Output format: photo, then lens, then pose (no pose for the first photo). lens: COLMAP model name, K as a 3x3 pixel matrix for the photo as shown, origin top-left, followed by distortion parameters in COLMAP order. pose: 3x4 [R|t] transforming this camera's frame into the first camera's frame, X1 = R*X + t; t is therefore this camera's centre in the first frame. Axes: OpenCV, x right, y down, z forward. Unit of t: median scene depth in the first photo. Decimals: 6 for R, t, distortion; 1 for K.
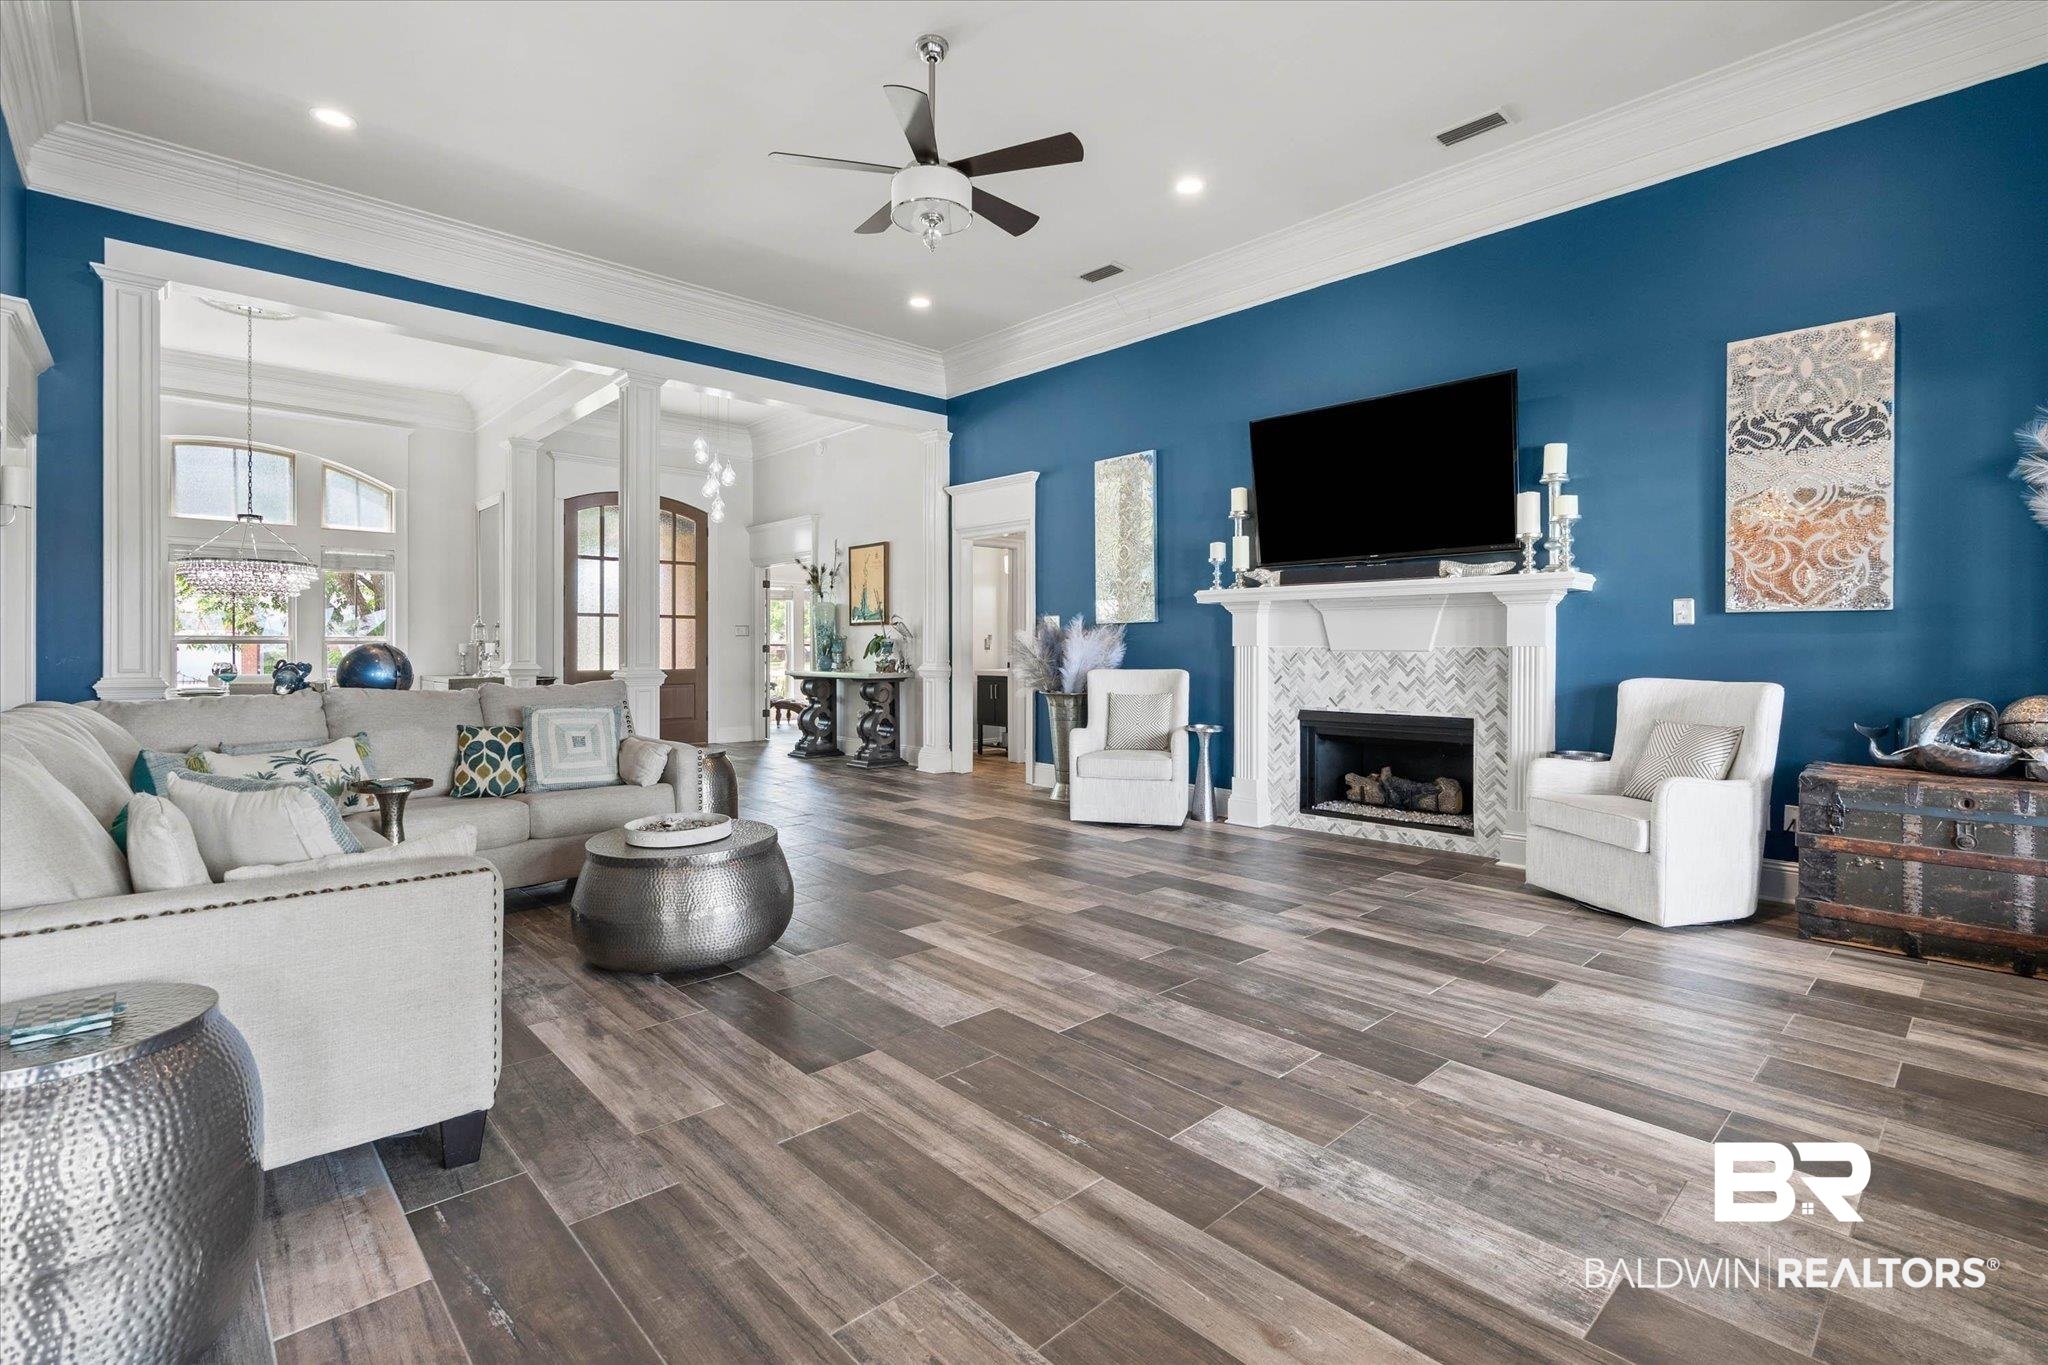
lens RADIAL K [[930.4, 0, 1054.3], [0, 930.4, 650.2], [0, 0, 1]] dist [-0.003952, 0.000451]
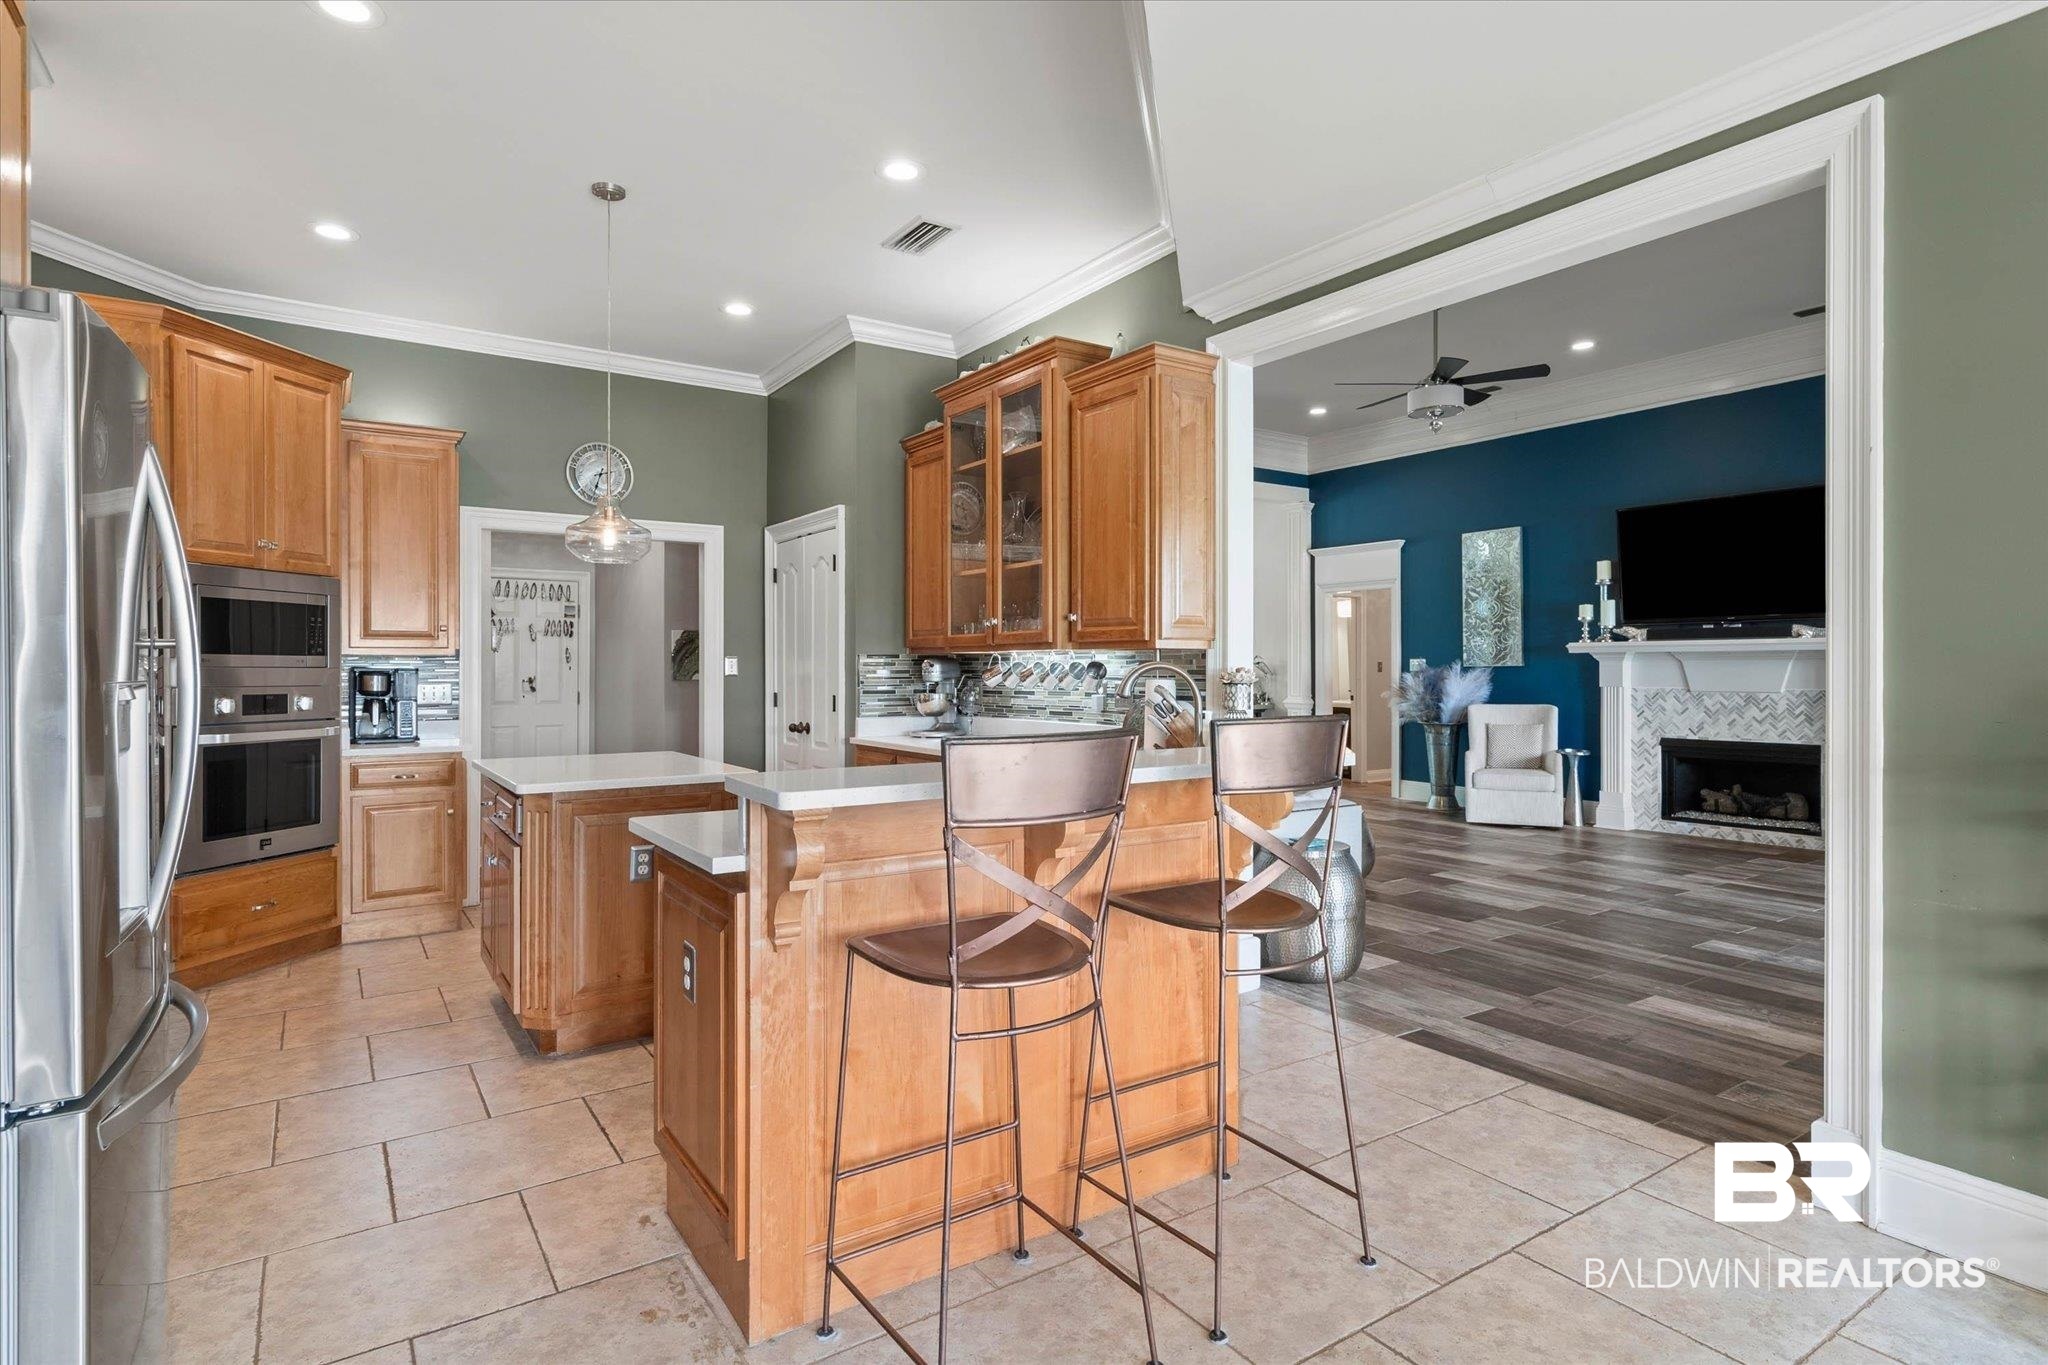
lens RADIAL K [[1071.6, 0, 1029.8], [0, 1071.6, 667.2], [0, 0, 1]] dist [0.004765, 0.000702]
pose [[0.987063, -0.001149, -0.160329, -0.337916], [0.000345, 0.999987, -0.005045, -0.024018], [0.160333, 0.004924, 0.987051, -0.559298]]
